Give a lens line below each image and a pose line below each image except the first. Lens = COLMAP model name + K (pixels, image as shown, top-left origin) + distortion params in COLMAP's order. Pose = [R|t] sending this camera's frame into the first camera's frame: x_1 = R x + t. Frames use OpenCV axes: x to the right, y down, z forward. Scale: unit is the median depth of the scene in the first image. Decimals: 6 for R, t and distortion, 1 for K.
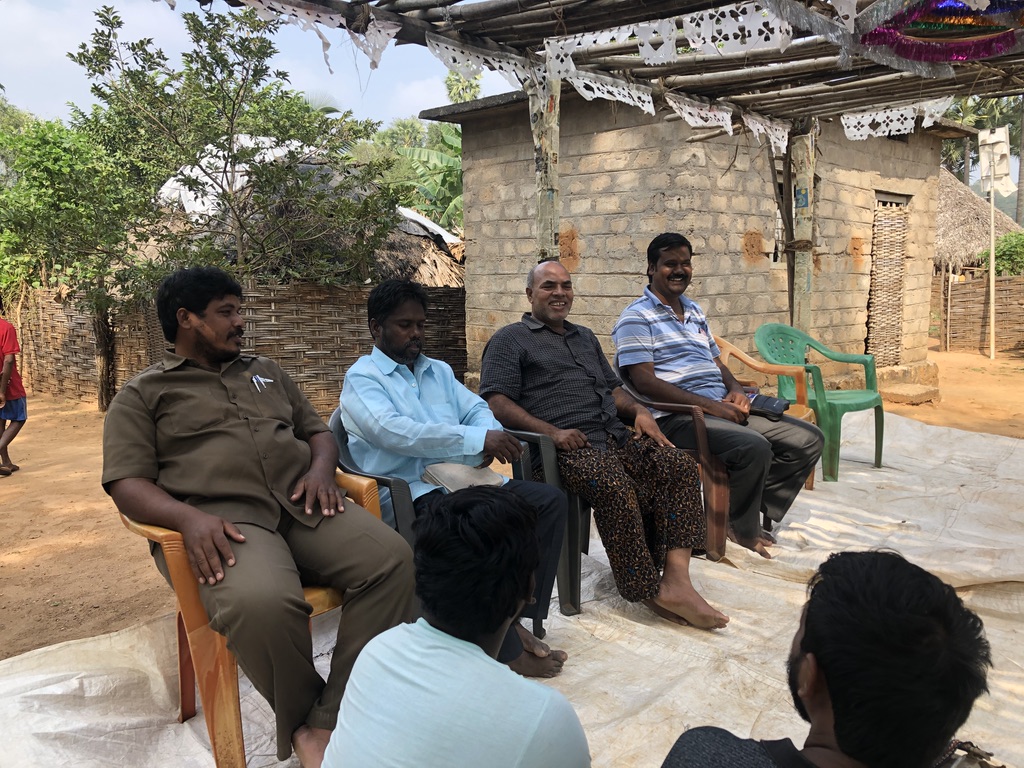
lens RADIAL K [[840.5, 0, 511.9], [0, 840.5, 382.9], [0, 0, 1]] dist [0.005837, 0.000792]
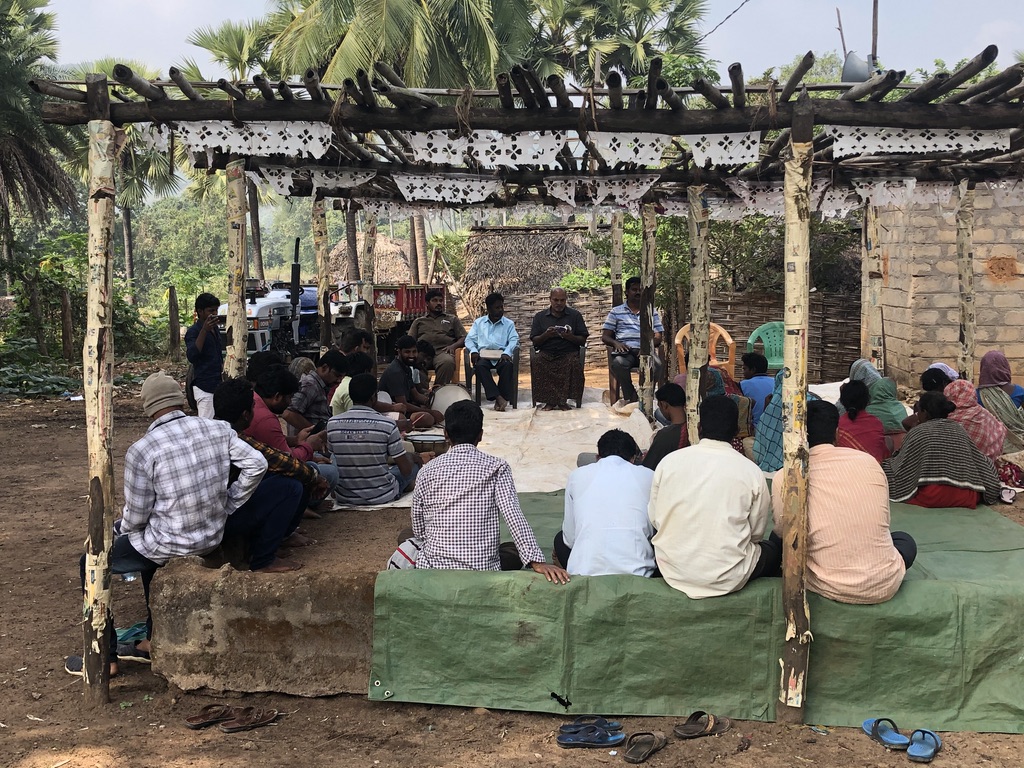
lens RADIAL K [[1312.3, 0, 512.0], [0, 1312.3, 384.4], [0, 0, 1]] dist [-0.012364, 0.000000]
pose [[0.674593, 0.073059, -0.734566, 1.206592], [-0.099493, 0.995009, 0.007592, 0.056604], [0.731455, 0.067963, 0.678495, -0.770533]]
